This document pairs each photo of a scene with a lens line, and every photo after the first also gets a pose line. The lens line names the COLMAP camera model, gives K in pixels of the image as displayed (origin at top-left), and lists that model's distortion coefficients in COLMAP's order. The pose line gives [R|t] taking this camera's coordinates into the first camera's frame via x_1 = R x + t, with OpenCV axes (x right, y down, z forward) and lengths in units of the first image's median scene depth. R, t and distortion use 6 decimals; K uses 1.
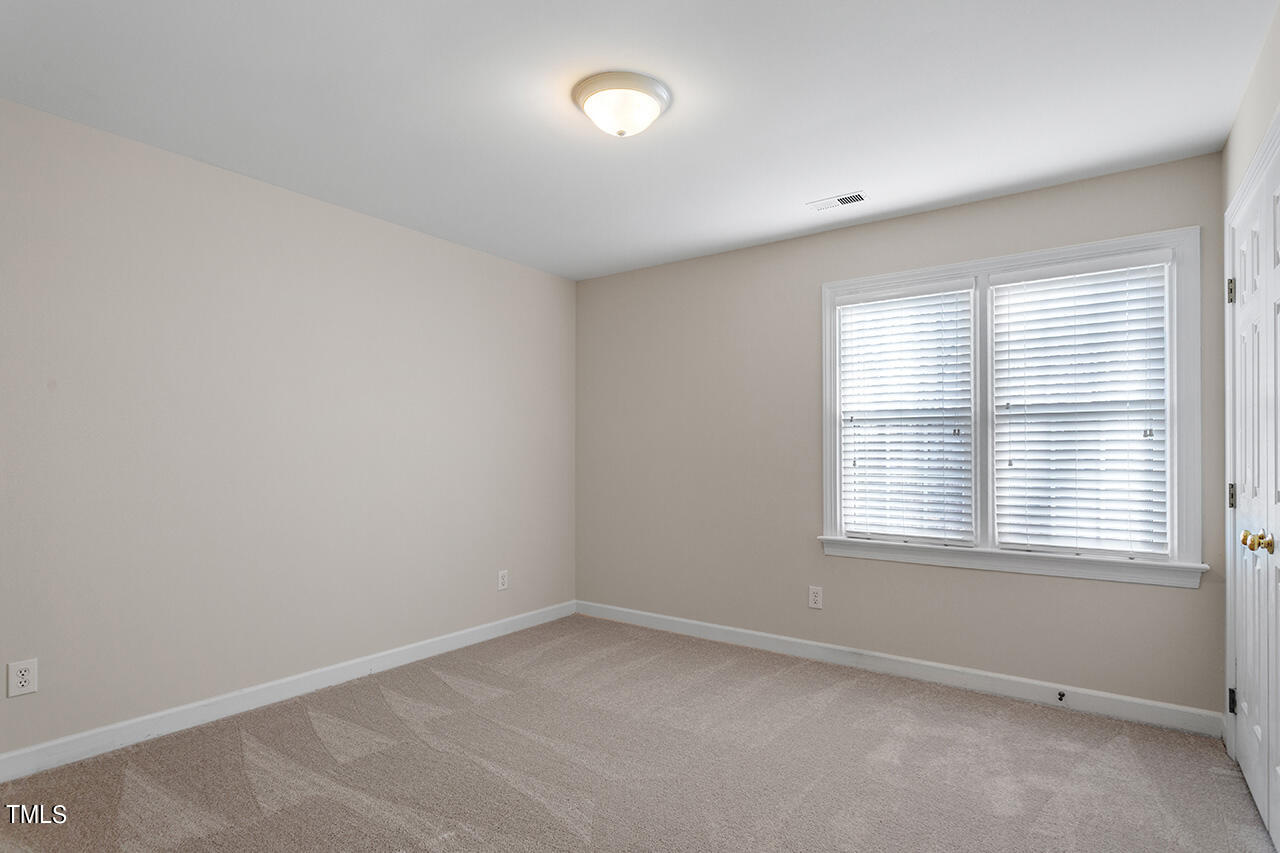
lens RADIAL K [[674.7, 0, 640.5], [0, 674.7, 454.3], [0, 0, 1]] dist [0.000282, 0.000086]
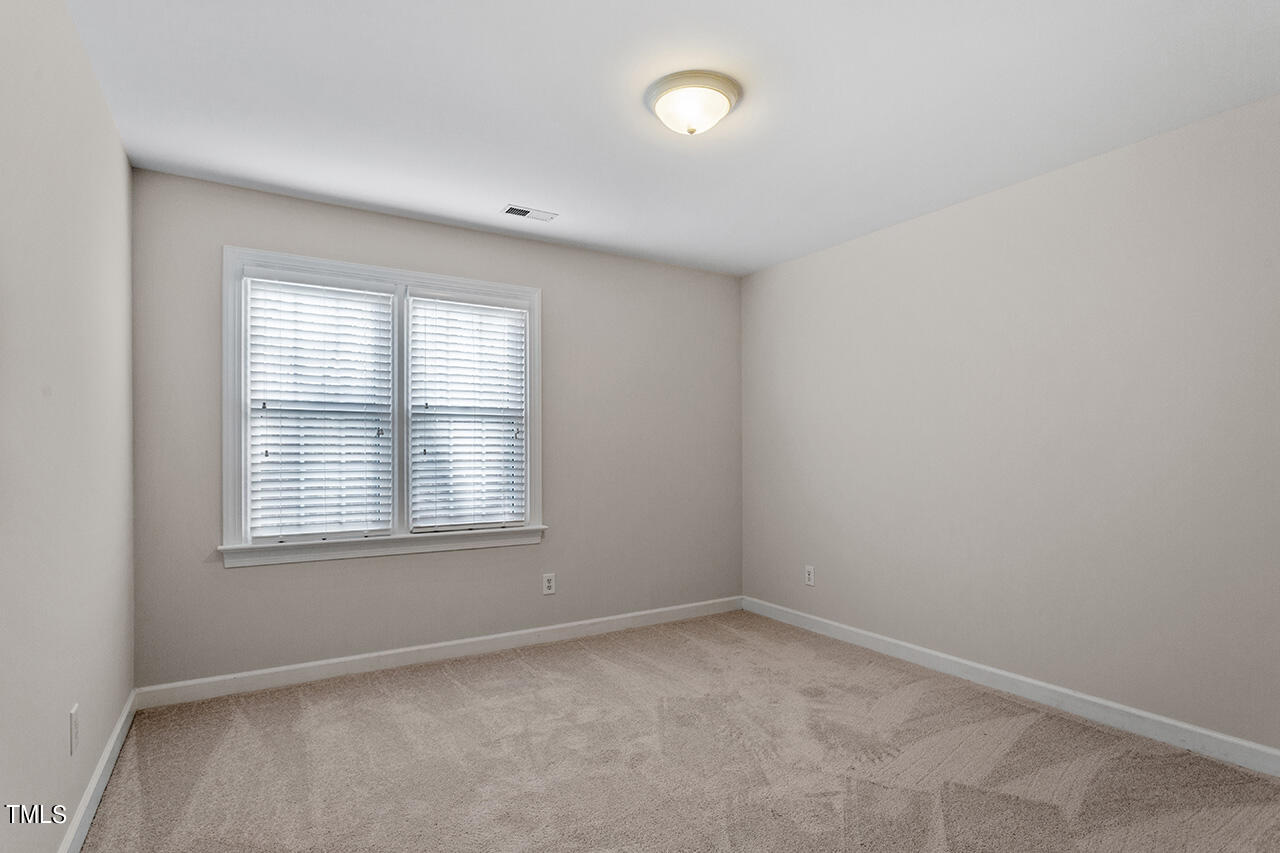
lens RADIAL K [[658.7, 0, 640.5], [0, 658.7, 444.2], [0, 0, 1]] dist [-0.002240, -0.000234]
pose [[0.385271, 0.004671, 0.922792, -0.312510], [0.000564, 0.999986, -0.005298, -0.001063], [-0.922803, 0.002562, 0.385263, 0.224658]]
